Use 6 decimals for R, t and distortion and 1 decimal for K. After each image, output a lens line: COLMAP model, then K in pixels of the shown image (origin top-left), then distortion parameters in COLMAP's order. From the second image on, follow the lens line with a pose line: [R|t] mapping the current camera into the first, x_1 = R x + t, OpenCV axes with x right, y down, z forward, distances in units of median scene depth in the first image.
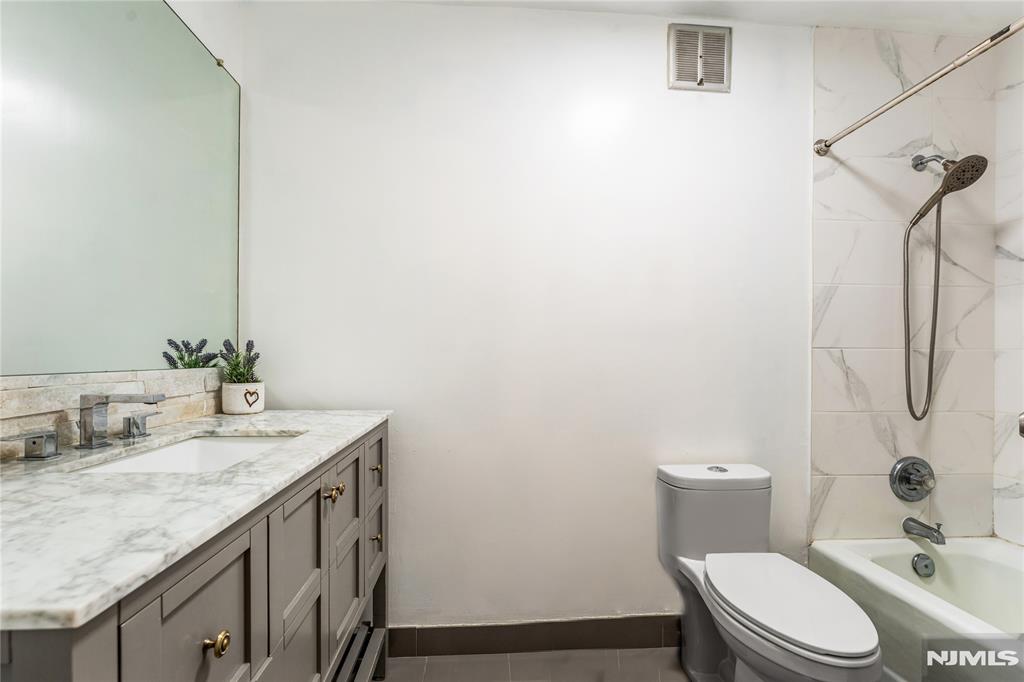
lens RADIAL K [[437.0, 0, 530.4], [0, 437.0, 363.9], [0, 0, 1]] dist [-0.004298, -0.000454]
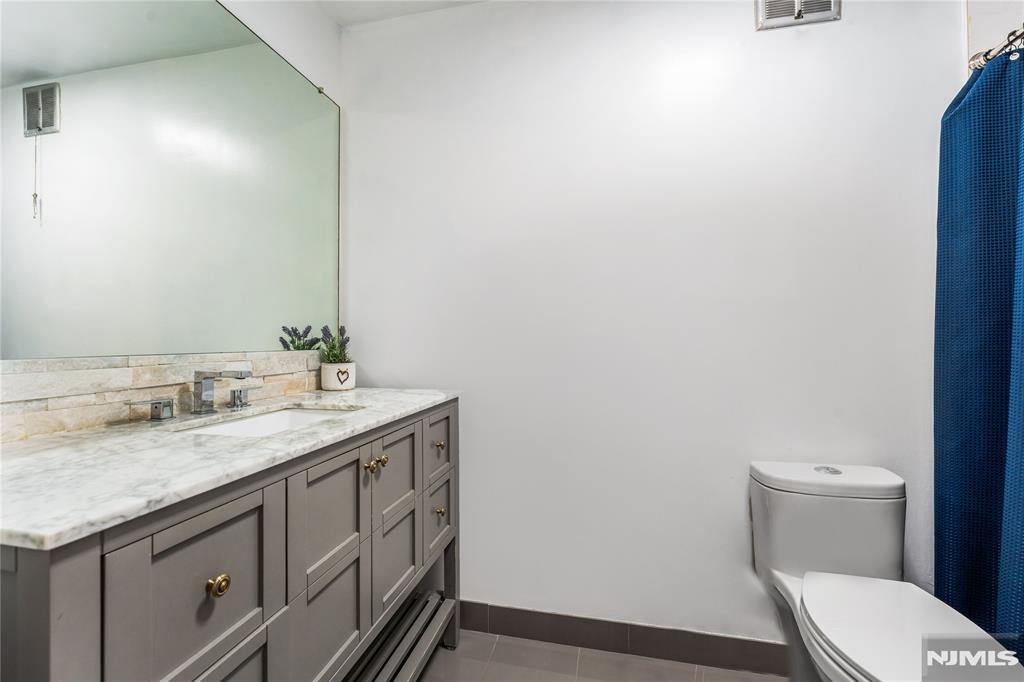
lens RADIAL K [[437.0, 0, 514.0], [0, 437.0, 339.4], [0, 0, 1]] dist [-0.004298, -0.000454]
pose [[0.956354, -0.011775, -0.291972, 0.140279], [0.006382, 0.999791, -0.019416, 0.007087], [0.292140, 0.016705, 0.956230, 0.041917]]
